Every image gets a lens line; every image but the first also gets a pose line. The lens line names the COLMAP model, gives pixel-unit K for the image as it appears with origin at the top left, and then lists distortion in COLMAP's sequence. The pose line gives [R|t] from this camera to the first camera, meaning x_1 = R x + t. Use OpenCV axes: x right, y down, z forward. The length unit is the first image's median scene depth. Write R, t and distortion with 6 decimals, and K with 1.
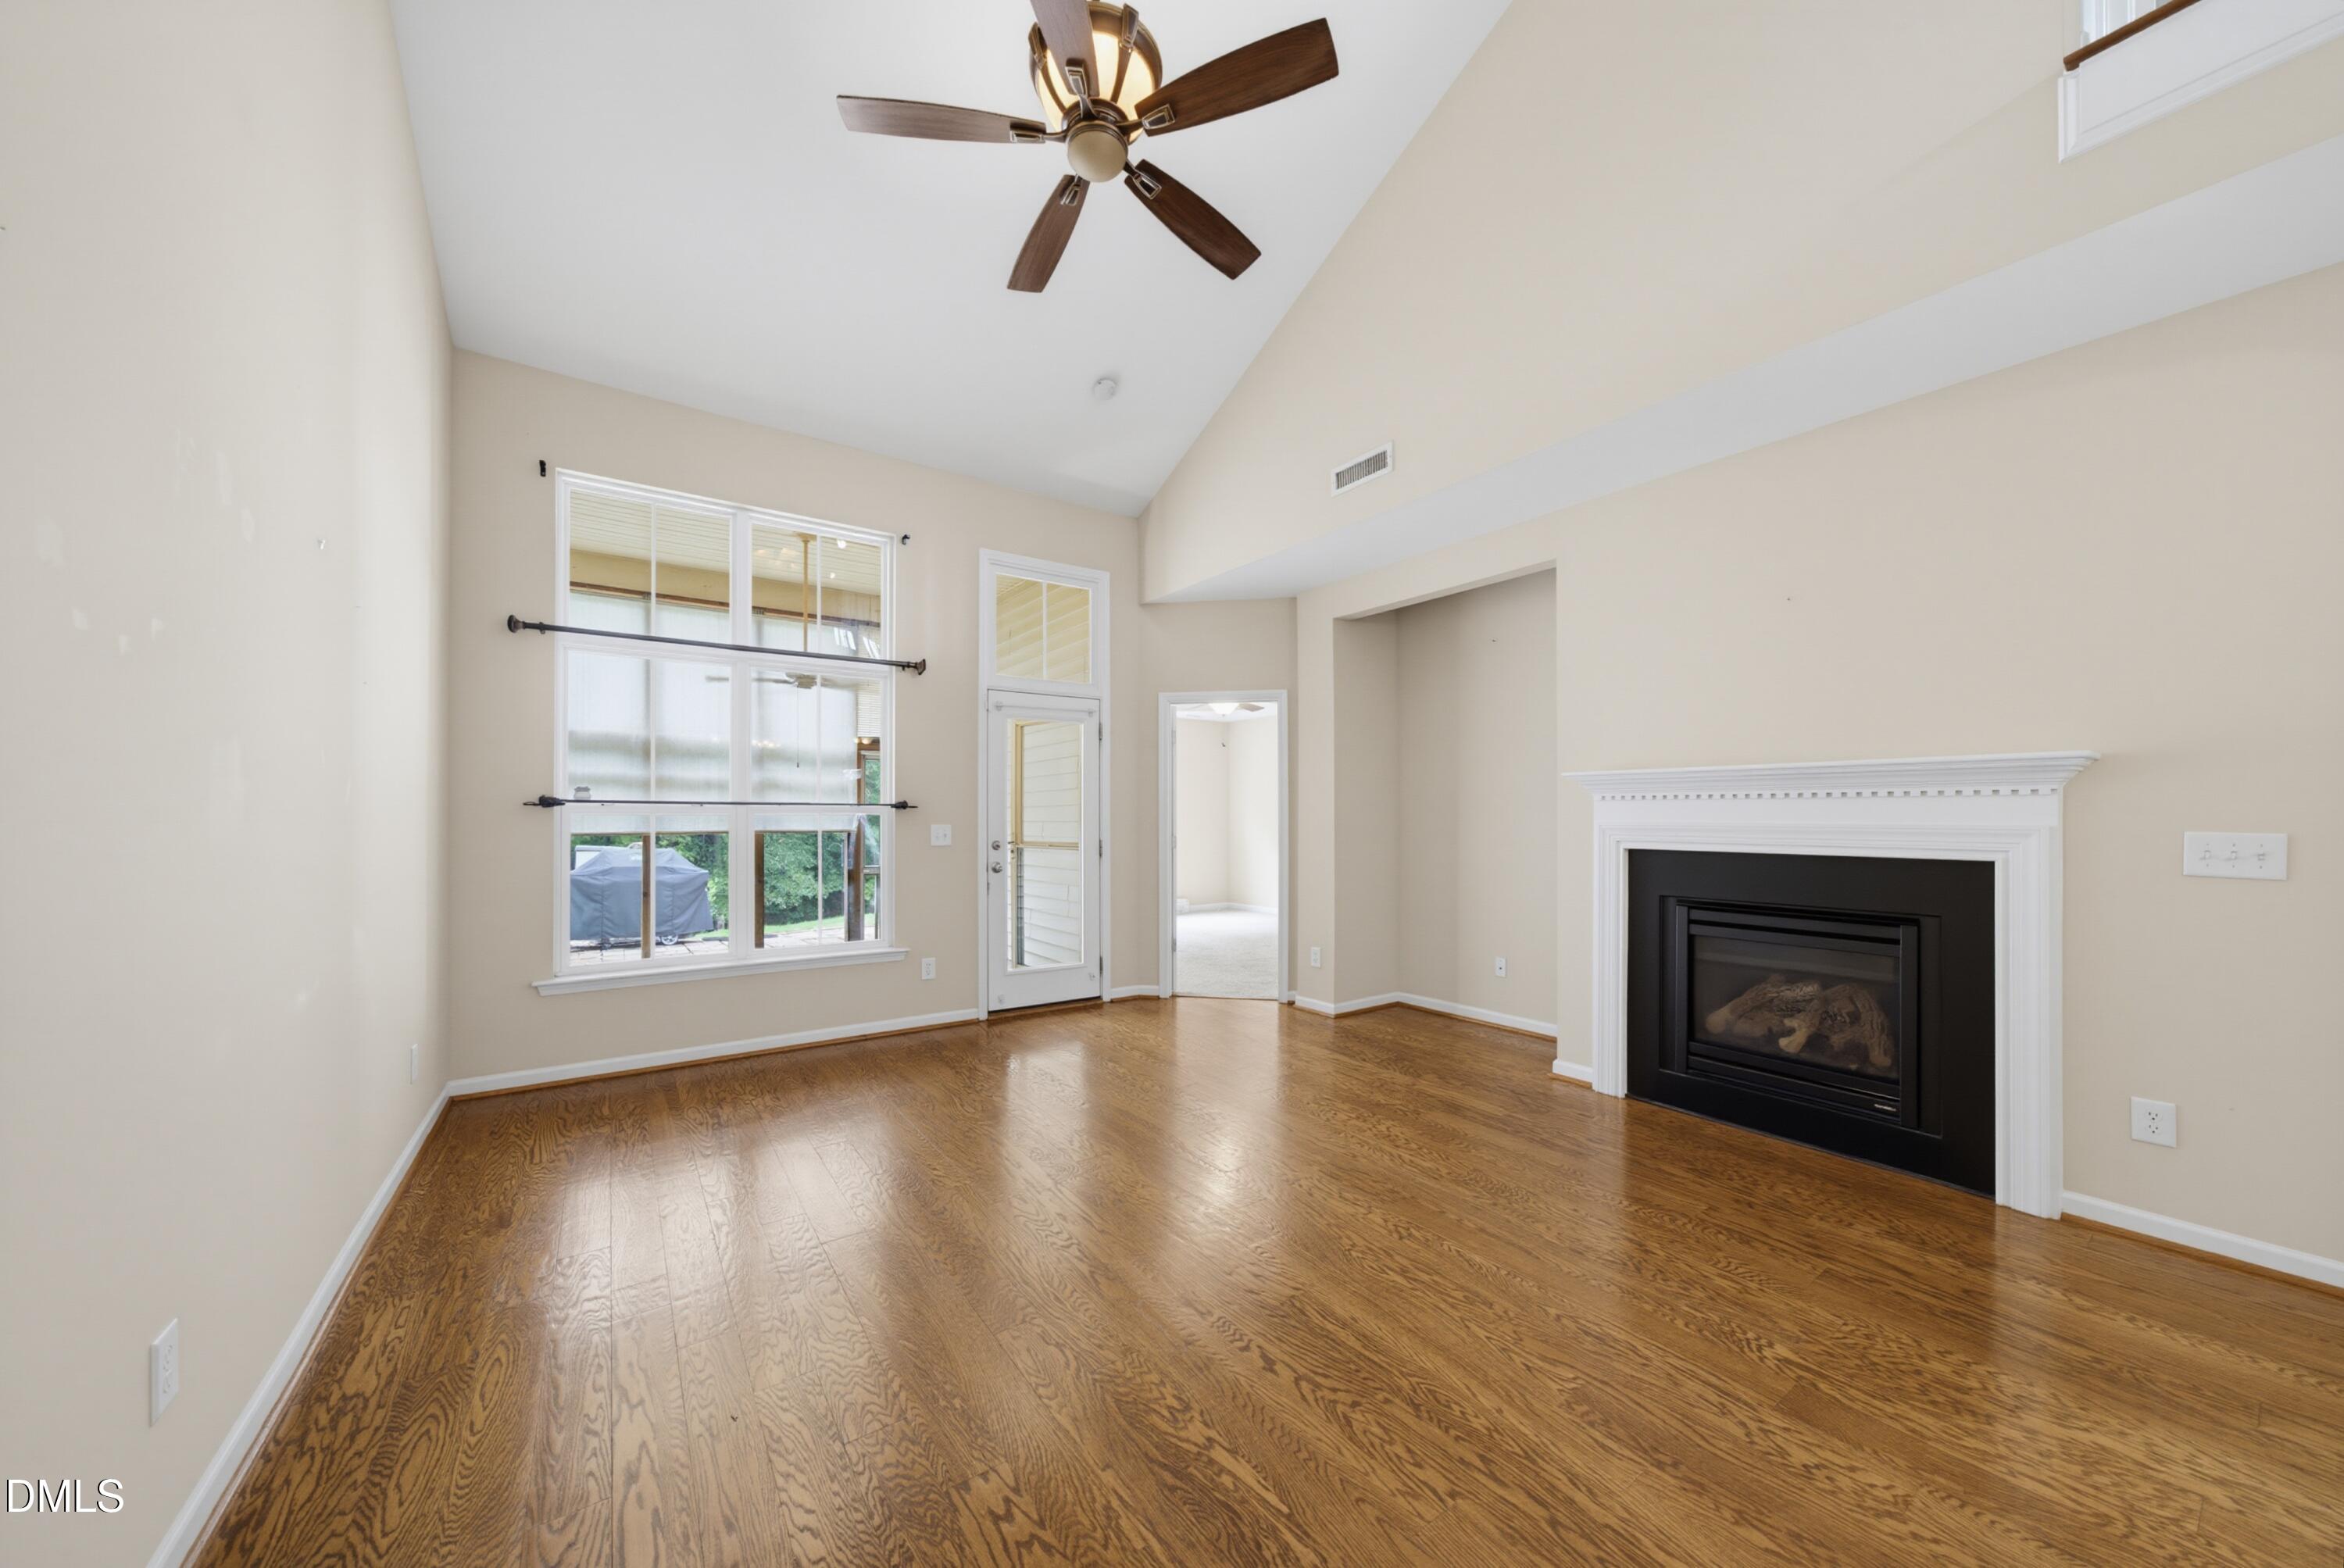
lens RADIAL K [[814.3, 0, 1169.7], [0, 814.3, 813.4], [0, 0, 1]] dist [-0.013685, 0.003163]
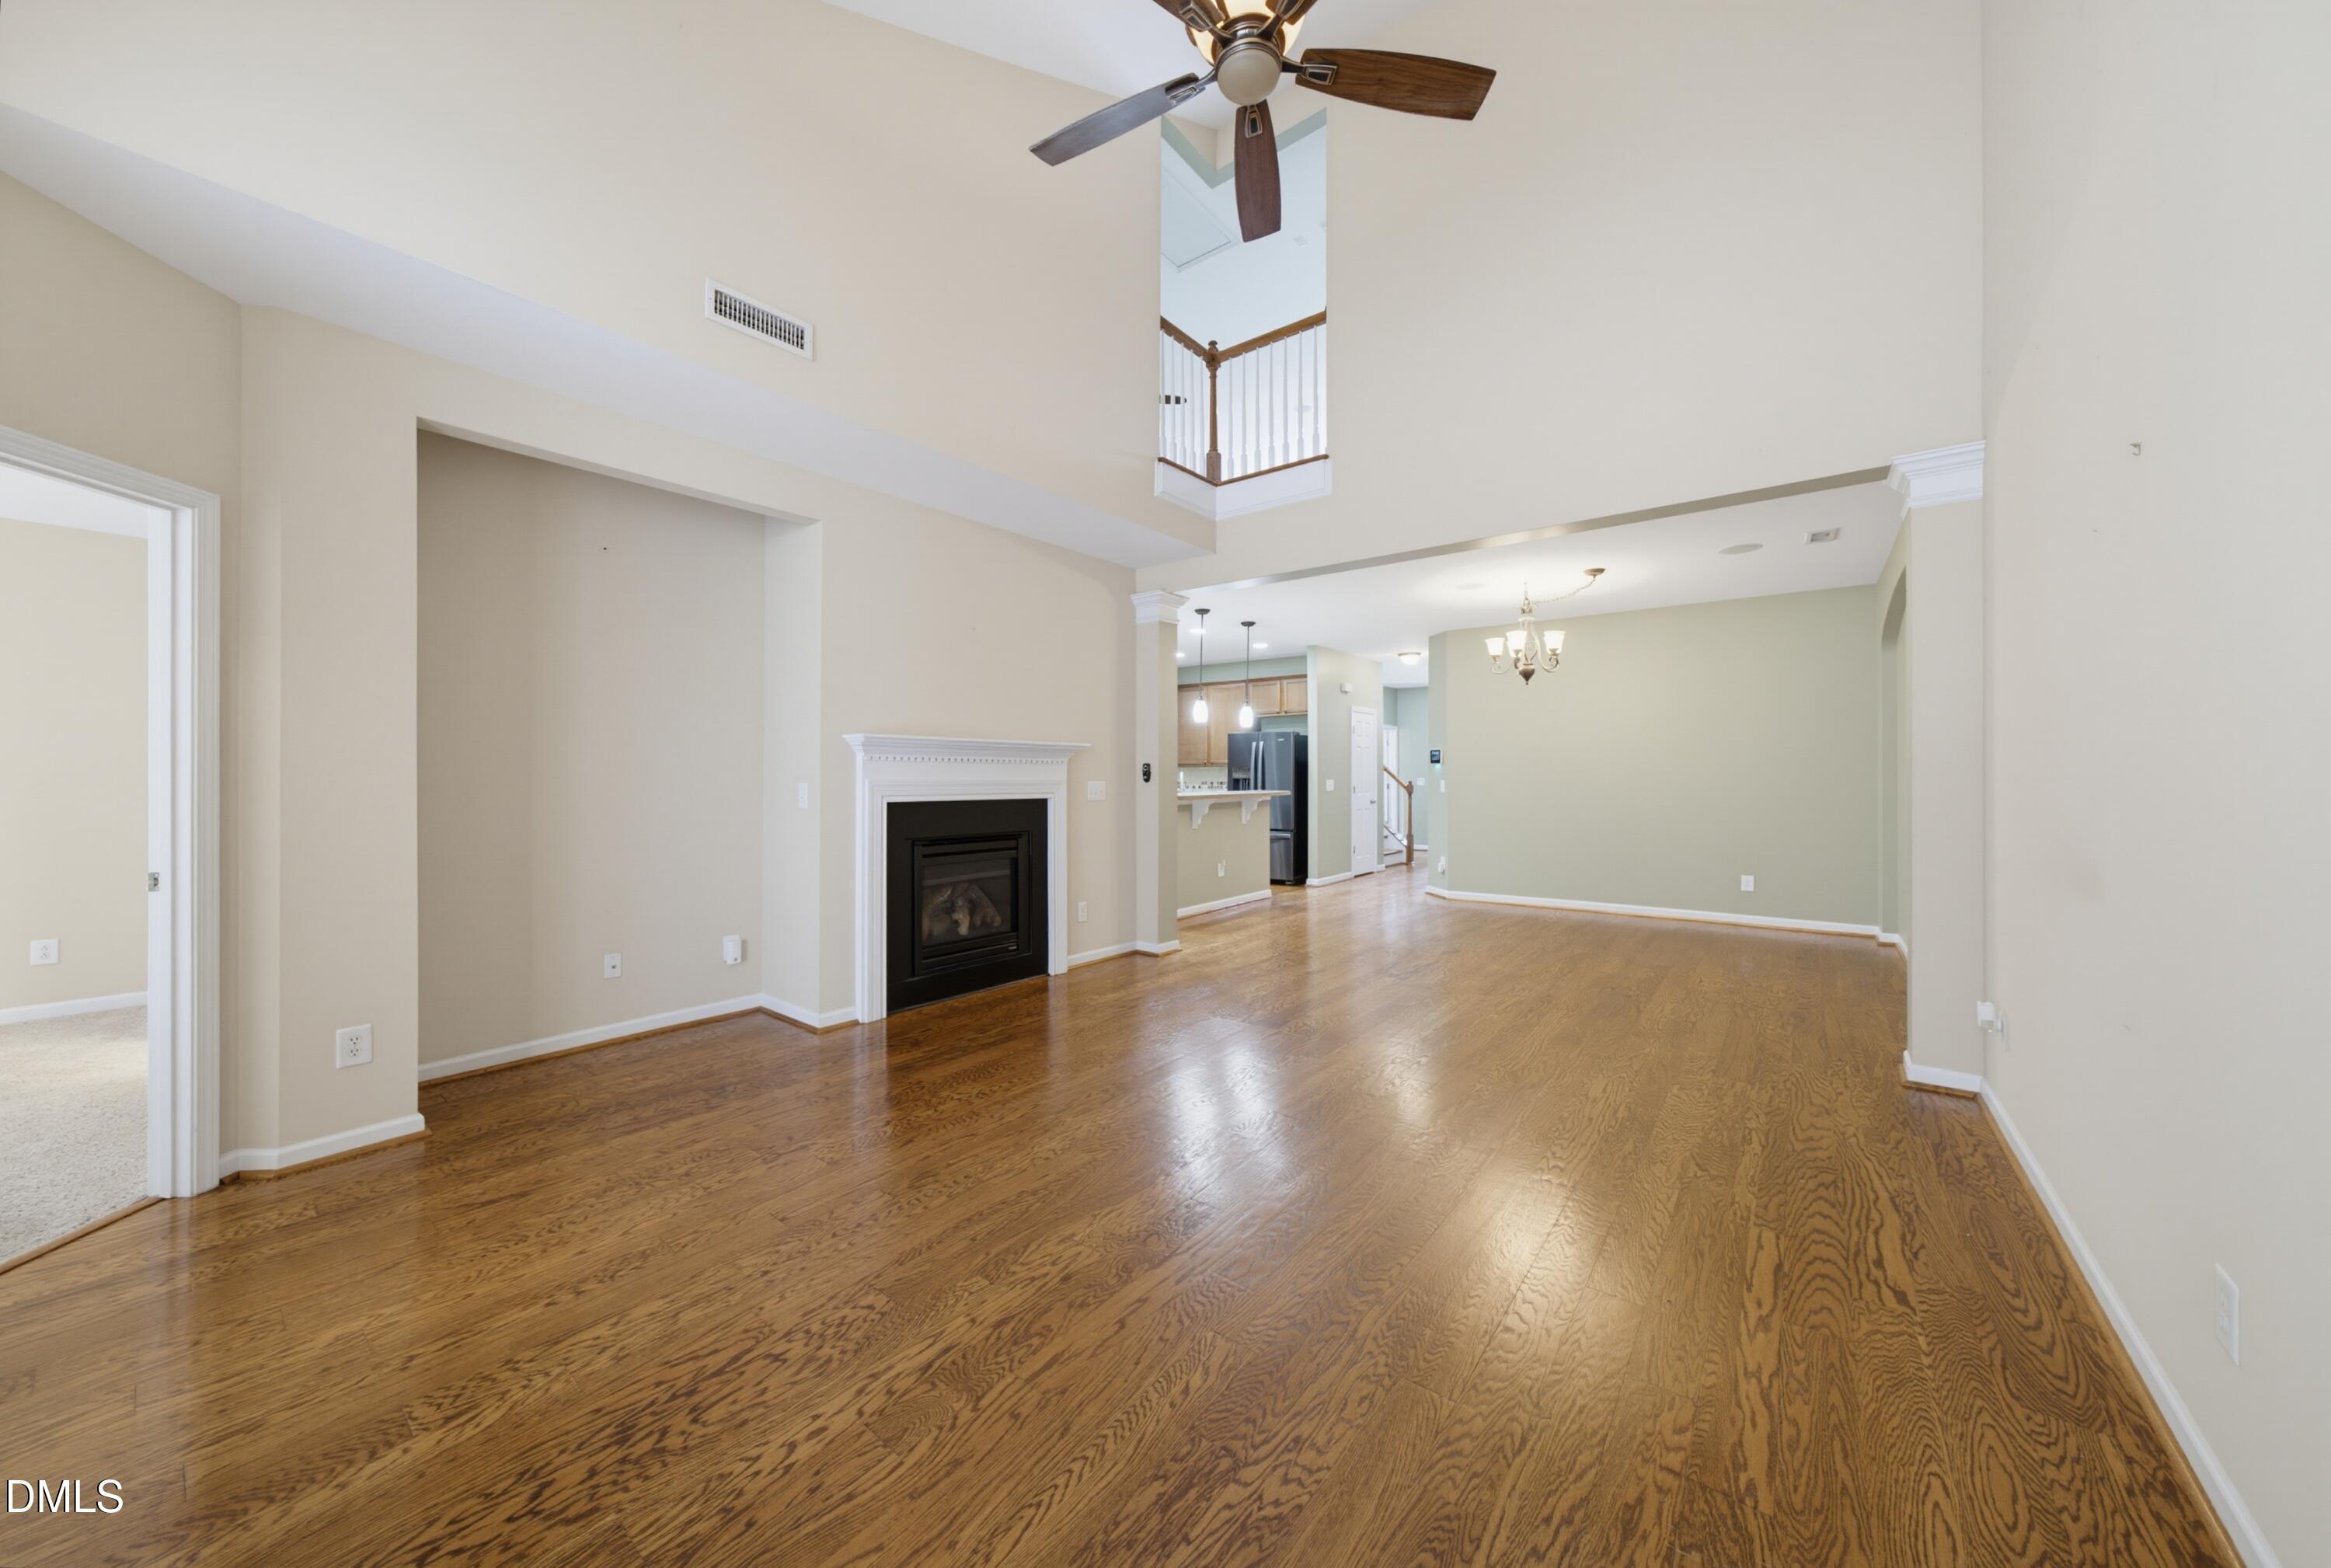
lens RADIAL K [[809.9, 0, 1176.3], [0, 809.9, 765.1], [0, 0, 1]] dist [-0.013685, 0.003163]
pose [[-0.297977, 0.013138, 0.954483, -0.569008], [-0.003504, 0.999883, -0.014857, 0.005040], [-0.954567, -0.007771, -0.297896, 0.803438]]
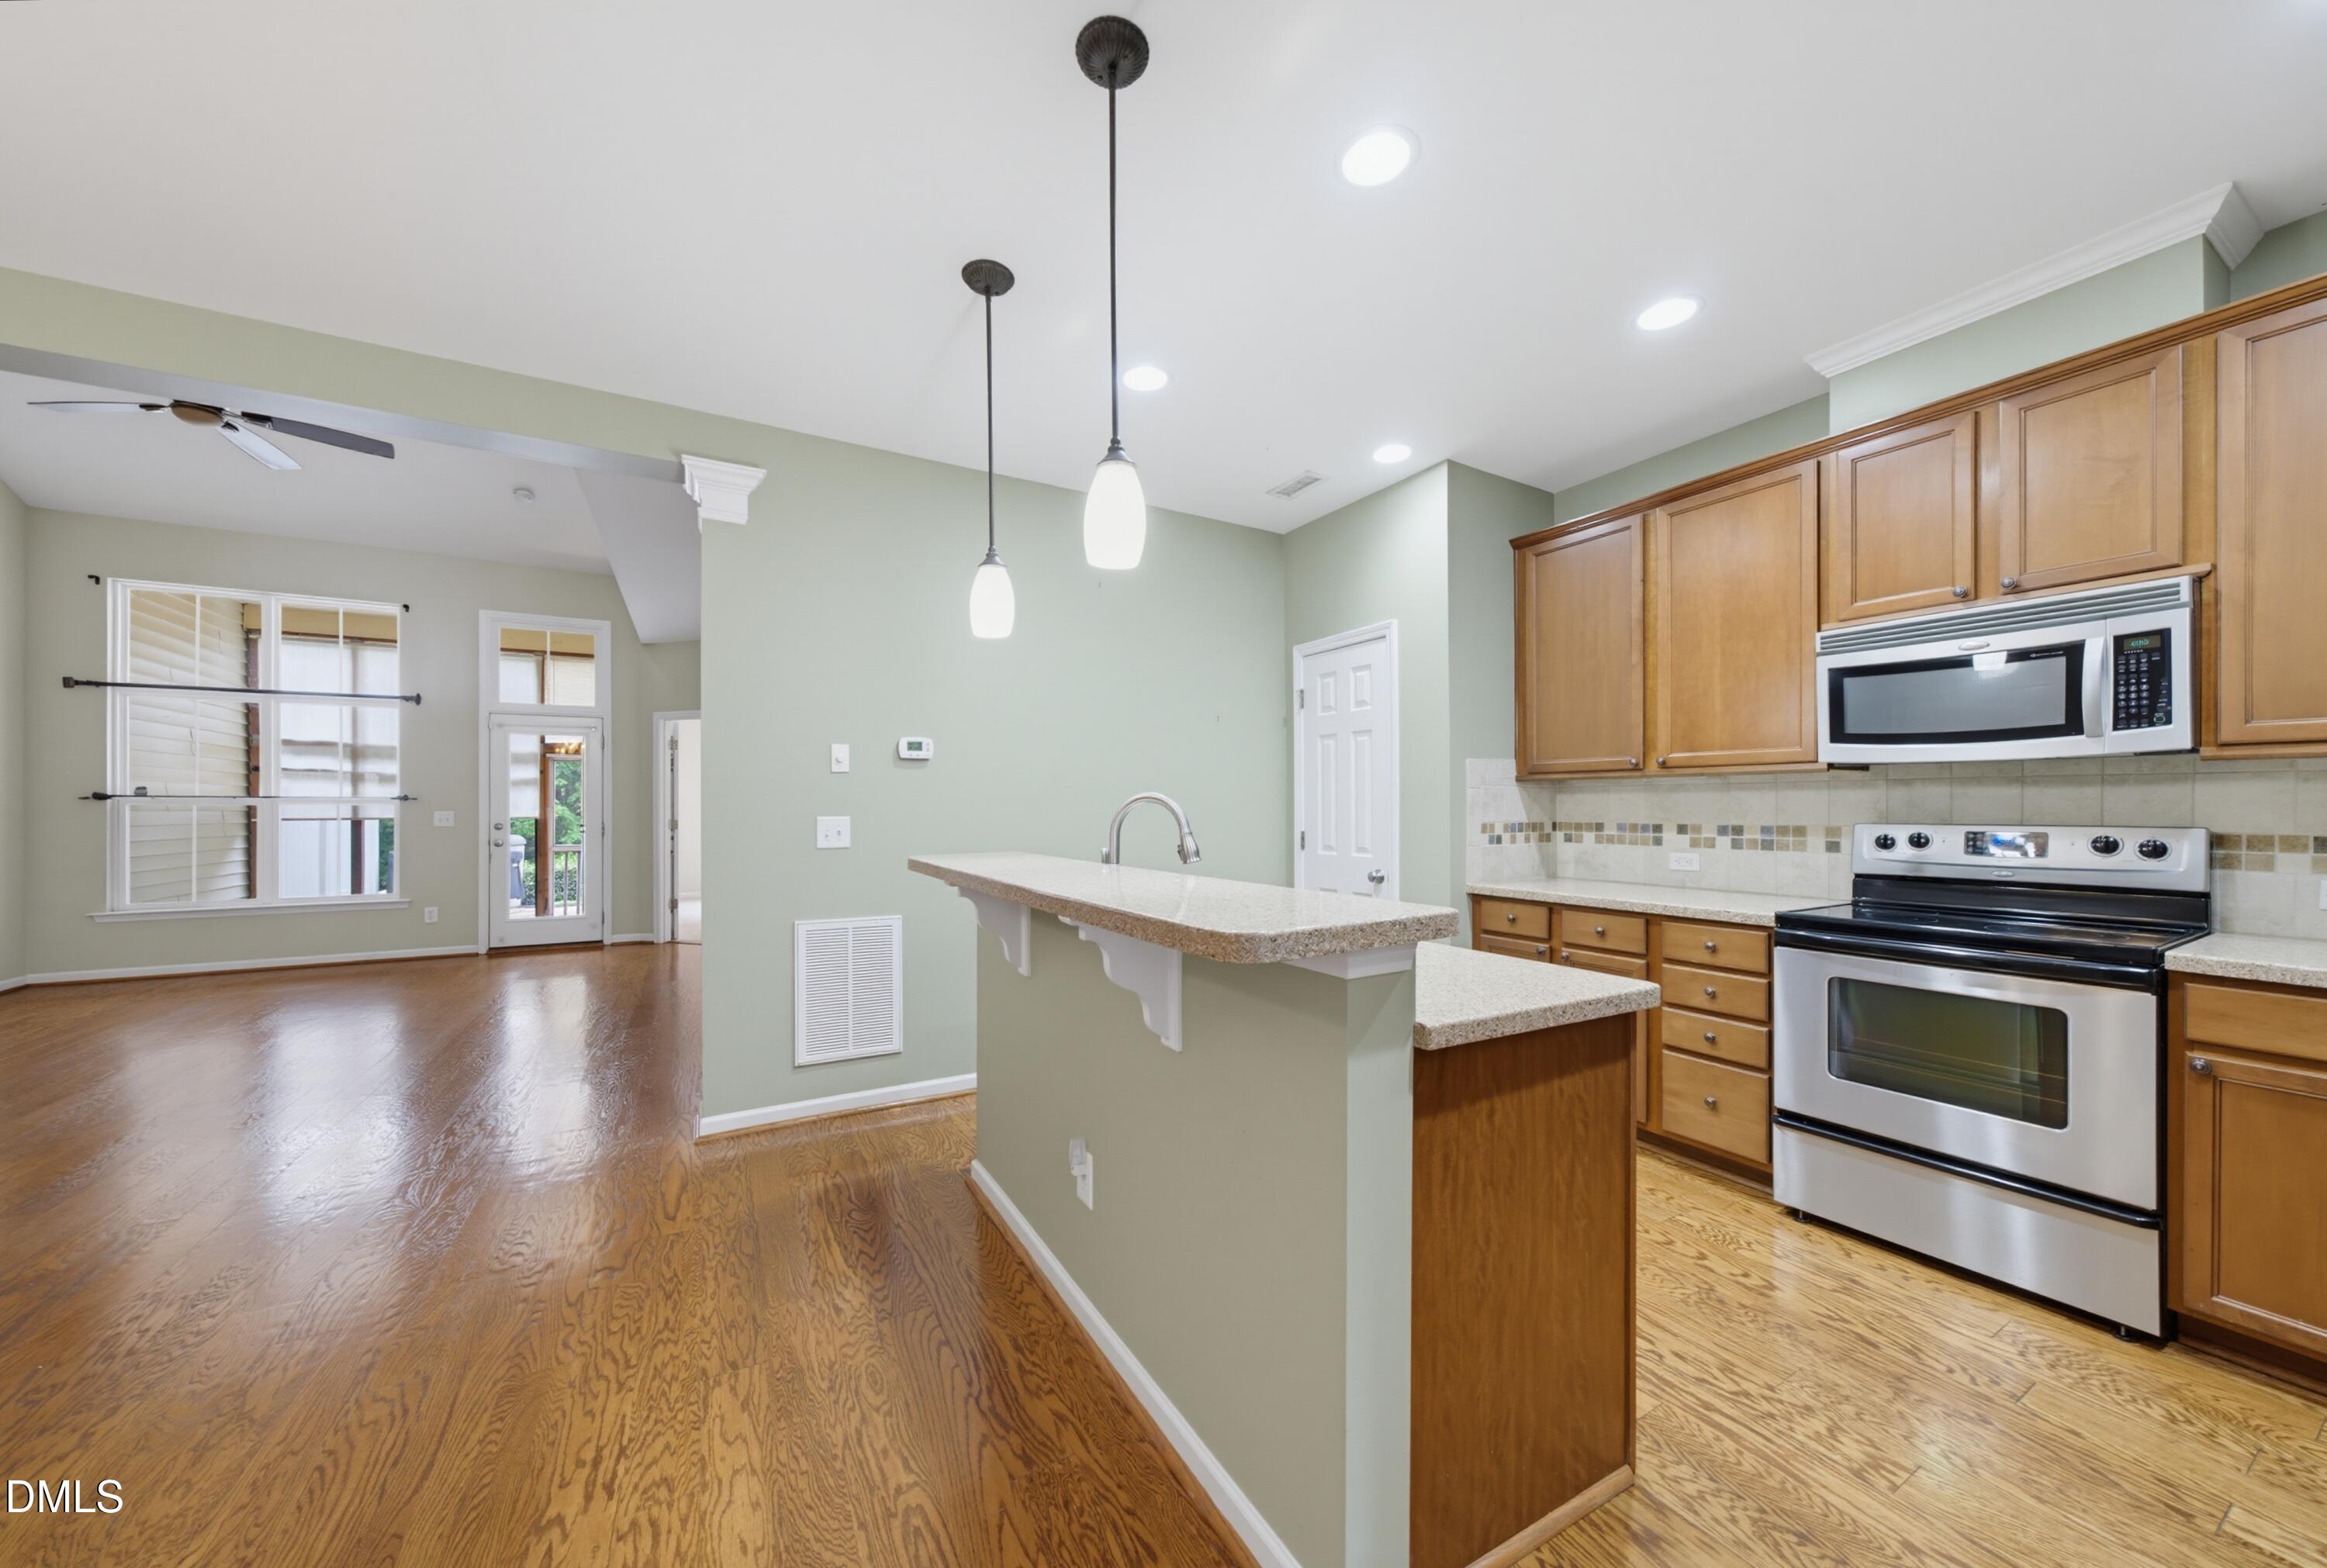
lens RADIAL K [[808.4, 0, 1159.6], [0, 808.4, 810.0], [0, 0, 1]] dist [-0.013685, 0.003163]
pose [[0.995134, 0.000504, -0.098533, 1.236308], [0.000317, 0.999965, 0.008314, 0.000011], [0.098534, -0.008305, 0.995099, -0.281175]]
